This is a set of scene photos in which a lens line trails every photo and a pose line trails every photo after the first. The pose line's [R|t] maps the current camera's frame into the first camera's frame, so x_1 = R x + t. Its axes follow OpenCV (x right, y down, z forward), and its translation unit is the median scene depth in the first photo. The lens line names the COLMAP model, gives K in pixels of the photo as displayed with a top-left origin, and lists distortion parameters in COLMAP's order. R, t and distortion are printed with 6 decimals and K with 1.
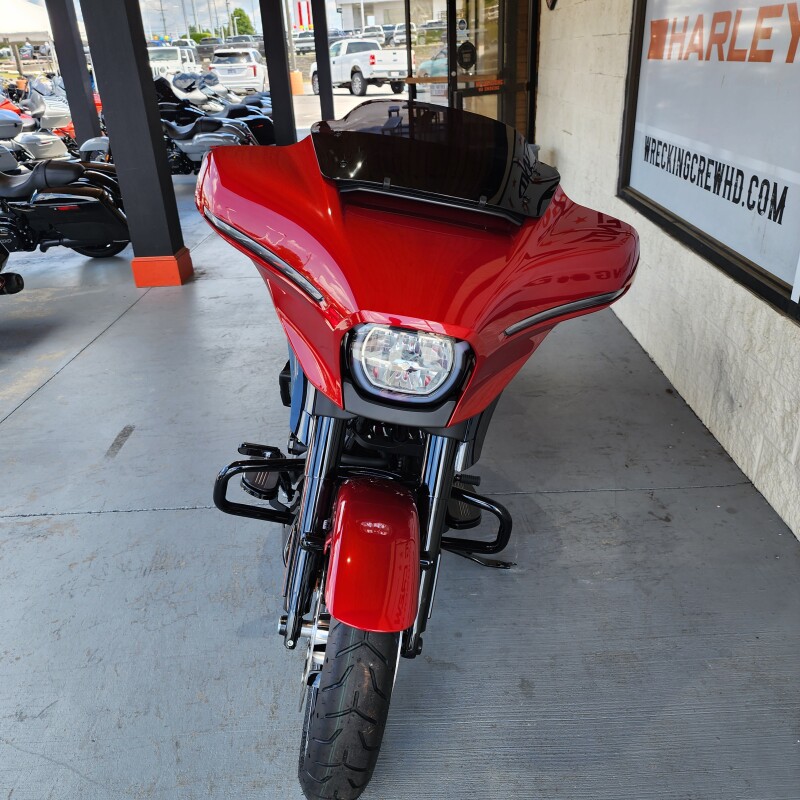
lens RADIAL K [[718.6, 0, 391.6], [0, 718.6, 405.5], [0, 0, 1]] dist [0.060444, -0.047350]
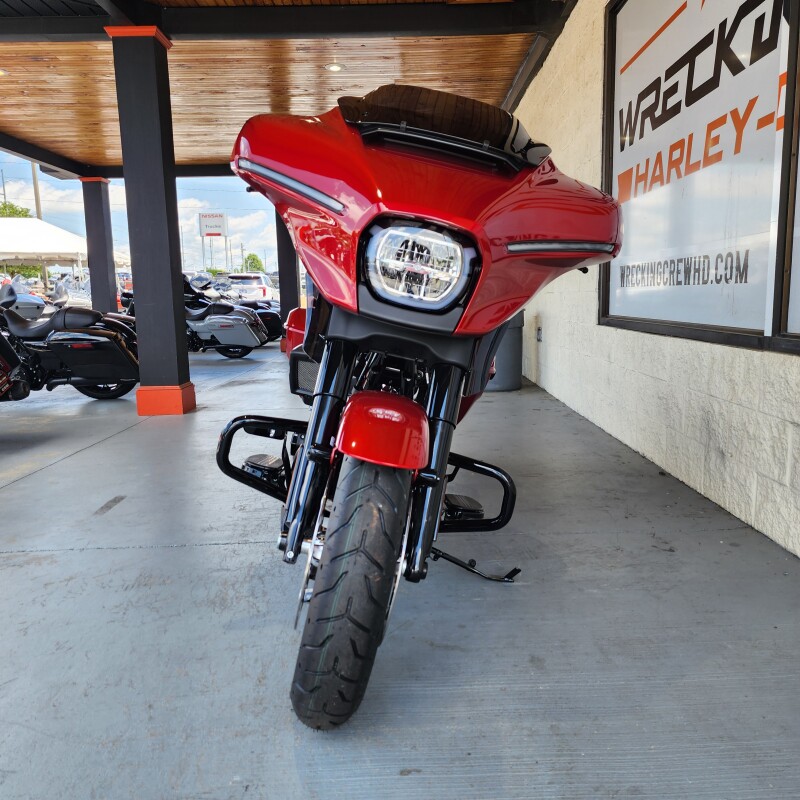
lens RADIAL K [[718.6, 0, 407.0], [0, 718.6, 404.4], [0, 0, 1]] dist [0.060444, -0.047350]
pose [[0.999052, 0.029860, 0.031664, -0.015249], [-0.018881, 0.952858, -0.302829, 0.289460], [-0.039214, 0.301945, 0.952519, 0.020622]]
